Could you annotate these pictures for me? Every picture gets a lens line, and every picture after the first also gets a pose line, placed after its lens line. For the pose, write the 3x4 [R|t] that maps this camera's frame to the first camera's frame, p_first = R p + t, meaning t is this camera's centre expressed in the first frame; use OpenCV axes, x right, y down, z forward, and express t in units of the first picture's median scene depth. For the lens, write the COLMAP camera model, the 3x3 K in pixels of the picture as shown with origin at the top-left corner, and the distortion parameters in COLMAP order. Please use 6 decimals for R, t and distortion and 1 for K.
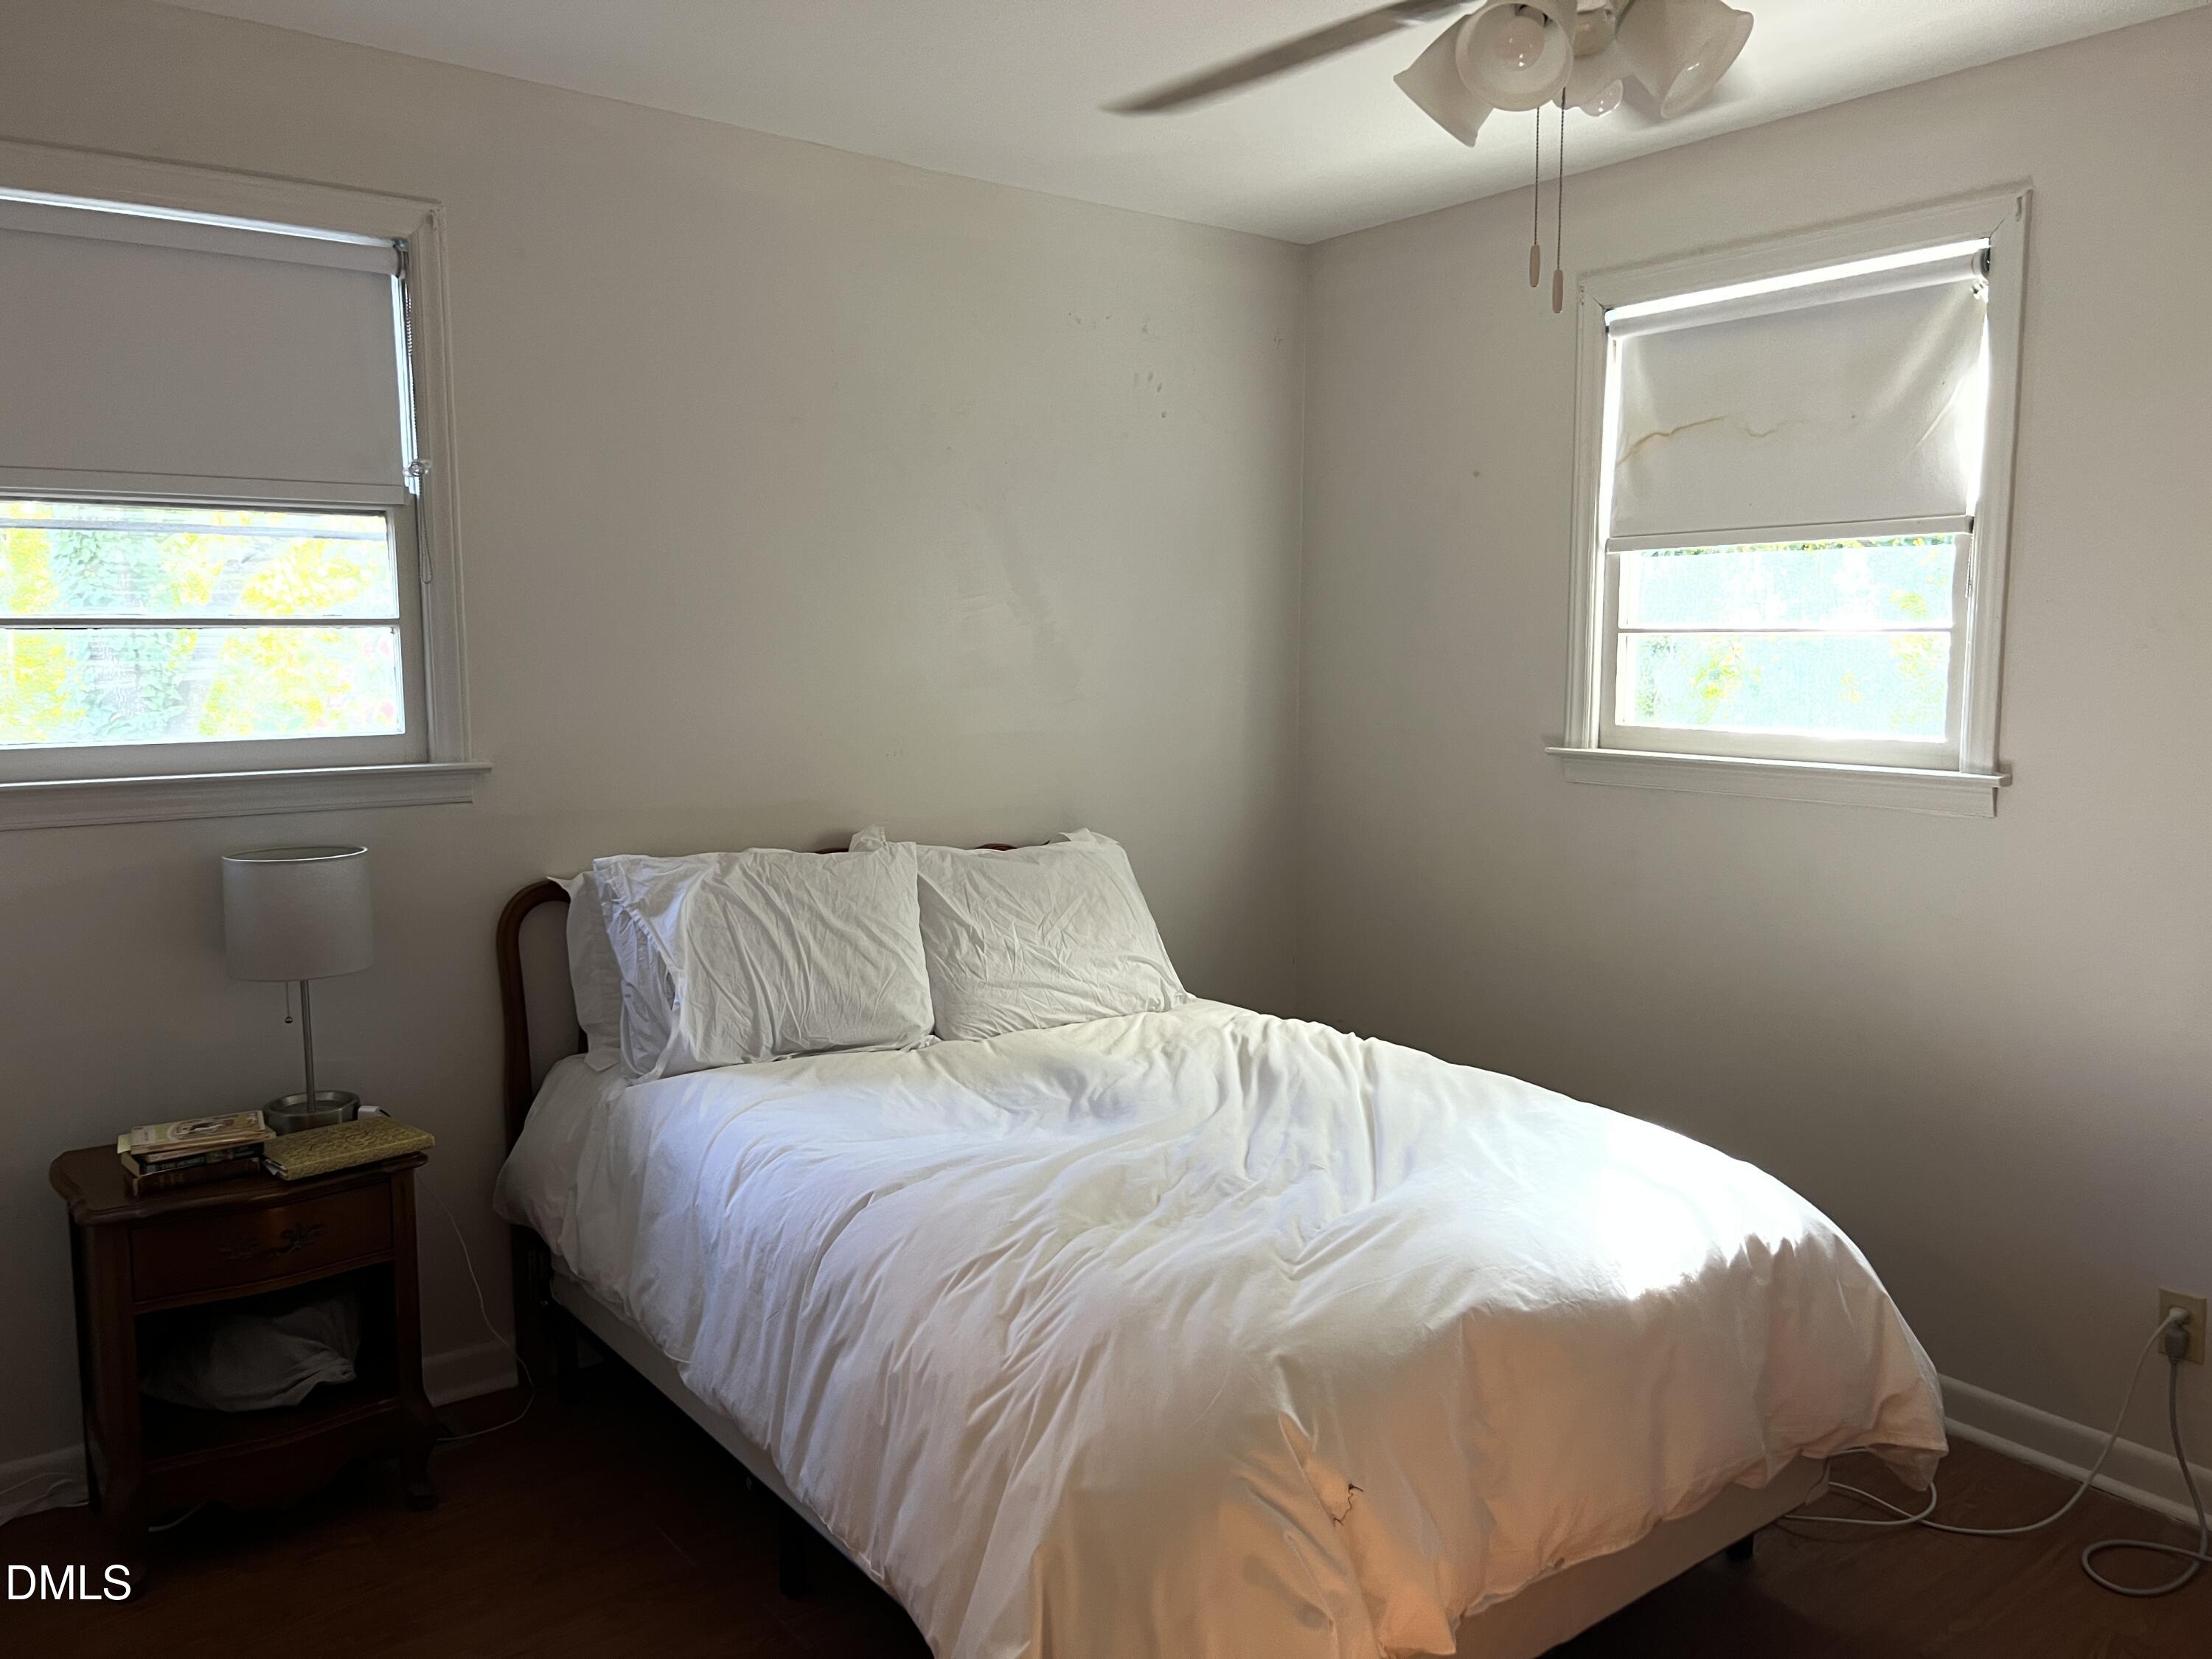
lens RADIAL K [[1678.4, 0, 1095.0], [0, 1678.4, 818.2], [0, 0, 1]] dist [0.052674, -0.024581]
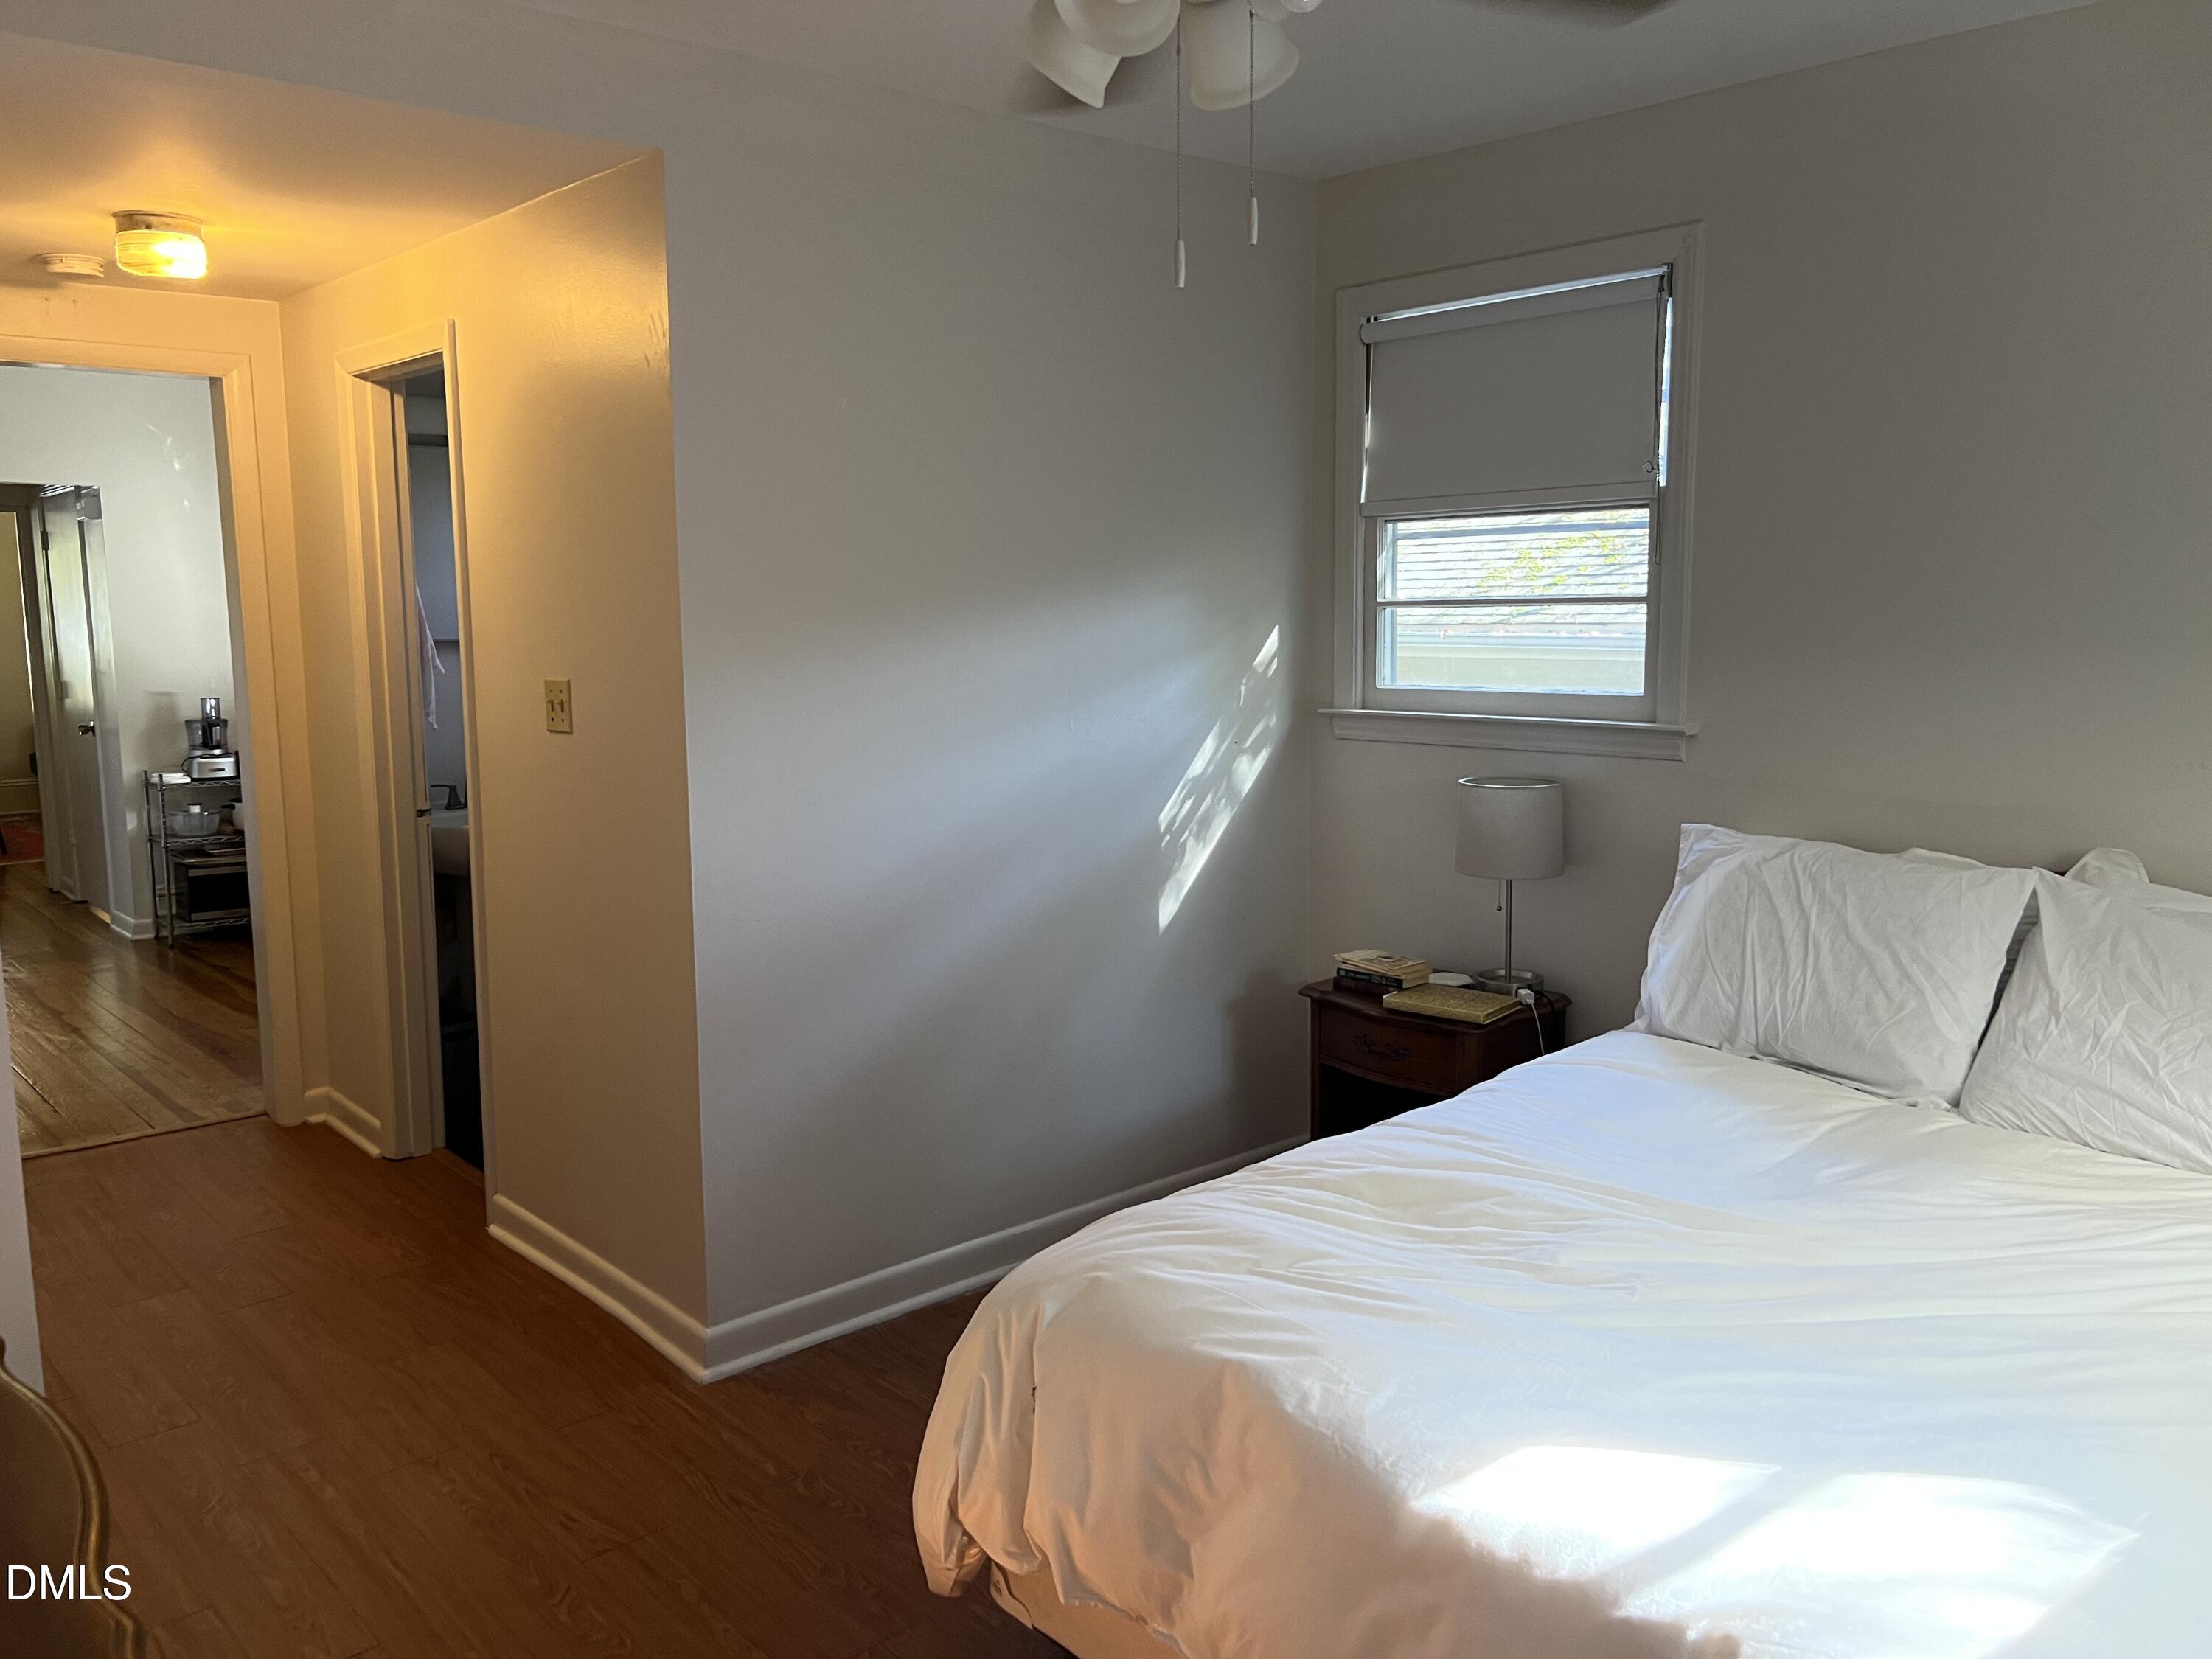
lens RADIAL K [[1678.4, 0, 1094.7], [0, 1678.4, 836.1], [0, 0, 1]] dist [0.052674, -0.024581]
pose [[0.070775, 0.138017, -0.987898, 0.713759], [-0.100415, 0.986336, 0.130605, -0.068225], [0.992425, 0.089956, 0.083667, 0.540239]]
